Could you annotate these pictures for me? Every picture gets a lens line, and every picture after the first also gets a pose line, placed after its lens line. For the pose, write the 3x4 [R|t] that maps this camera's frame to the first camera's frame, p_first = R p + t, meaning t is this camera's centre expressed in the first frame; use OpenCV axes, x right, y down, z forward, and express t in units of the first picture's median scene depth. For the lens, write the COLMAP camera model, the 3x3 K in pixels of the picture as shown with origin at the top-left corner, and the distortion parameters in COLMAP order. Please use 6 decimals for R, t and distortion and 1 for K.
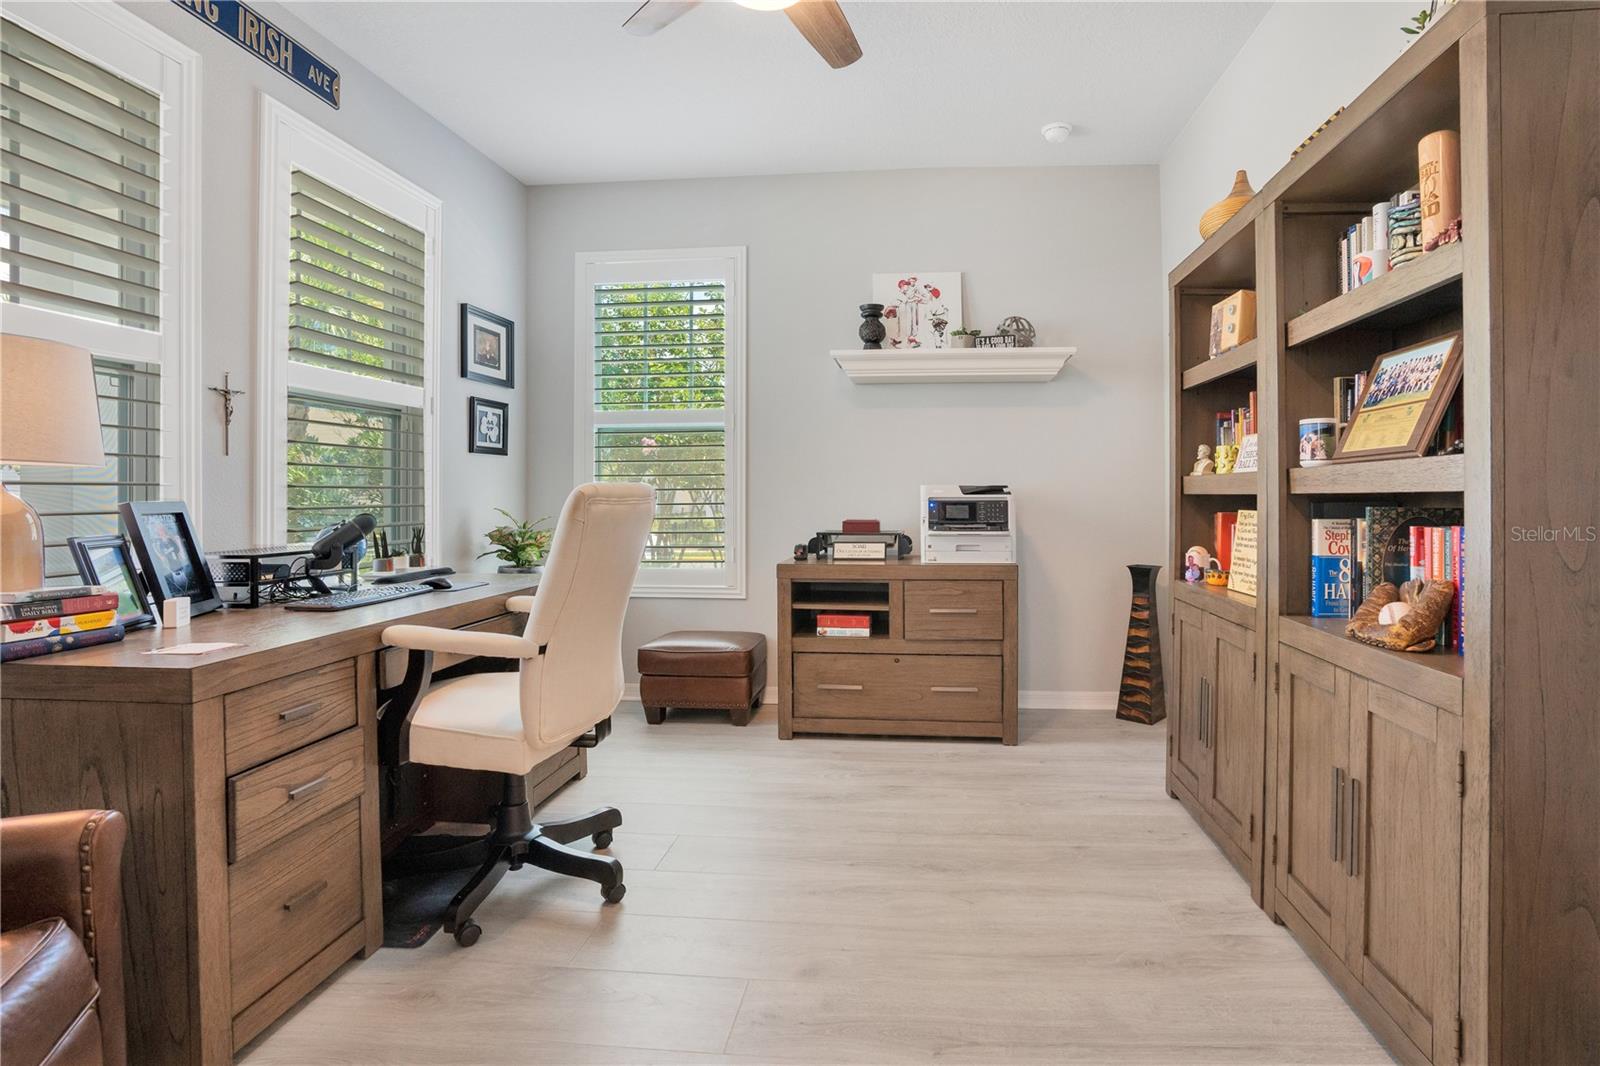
lens RADIAL K [[759.1, 0, 844.8], [0, 759.1, 497.1], [0, 0, 1]] dist [-0.066787, 0.026243]
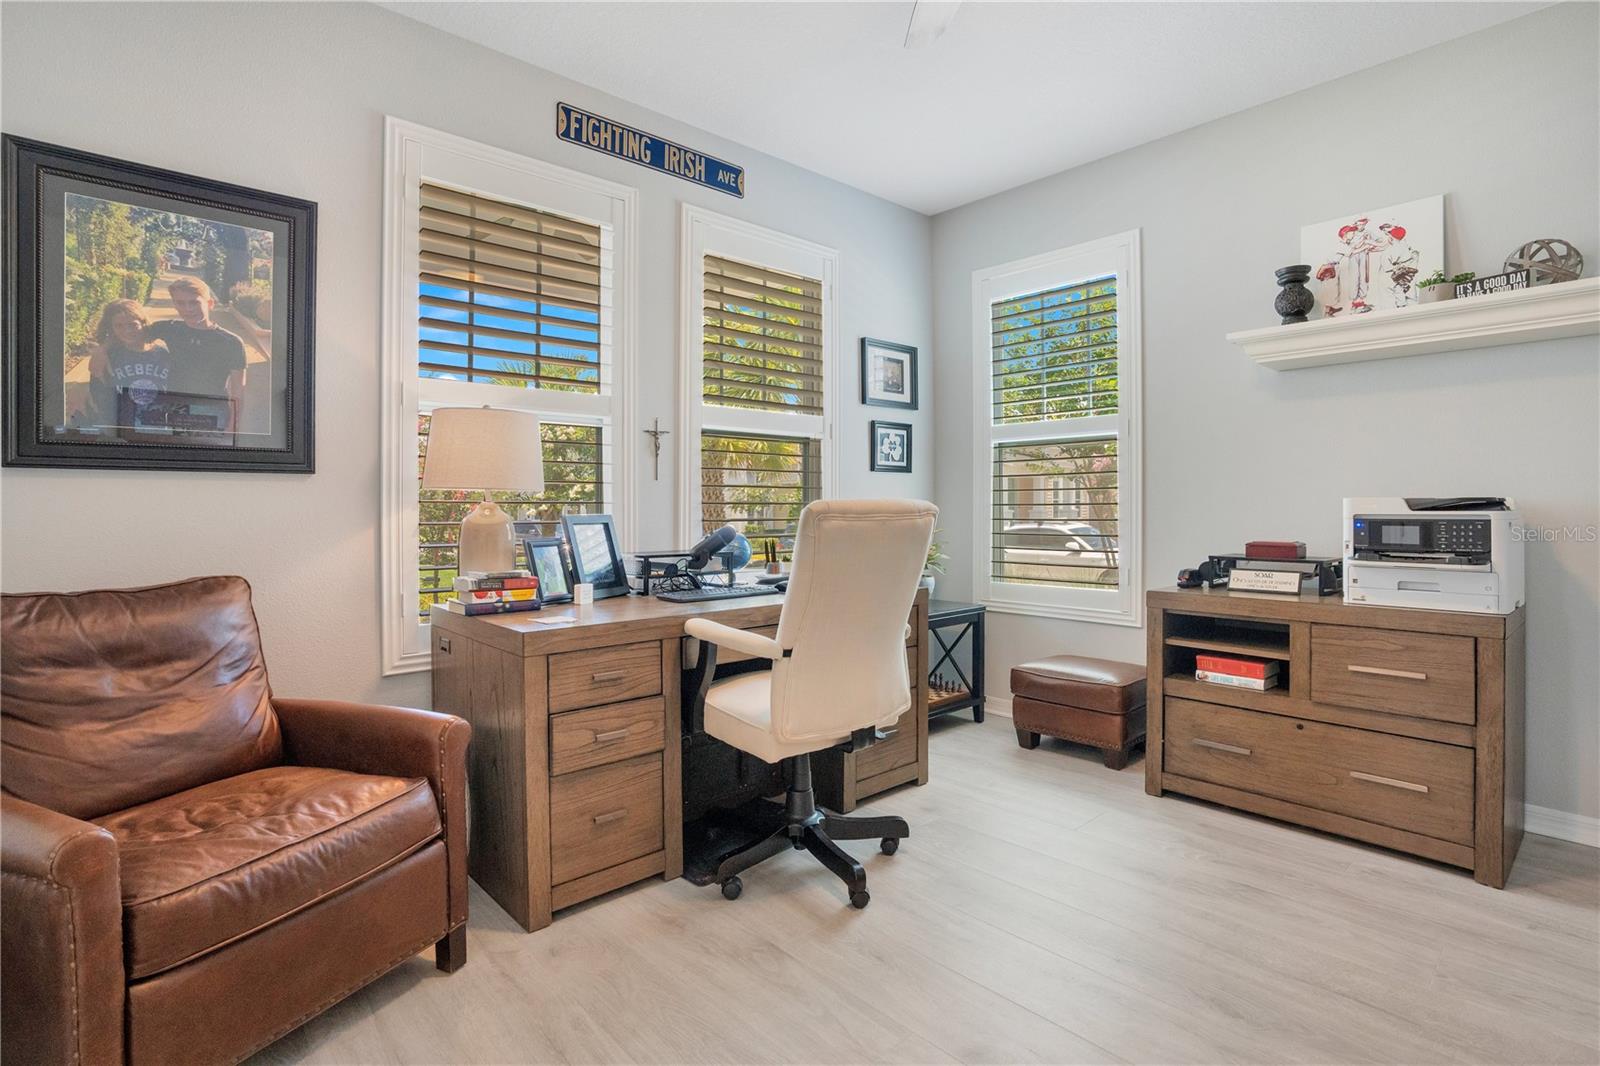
lens RADIAL K [[759.1, 0, 819.8], [0, 759.1, 509.9], [0, 0, 1]] dist [-0.066787, 0.026243]
pose [[0.742742, 0.002320, -0.669573, 0.207708], [-0.002176, 0.999997, 0.001051, -0.003387], [0.669574, 0.000676, 0.742745, 0.119207]]
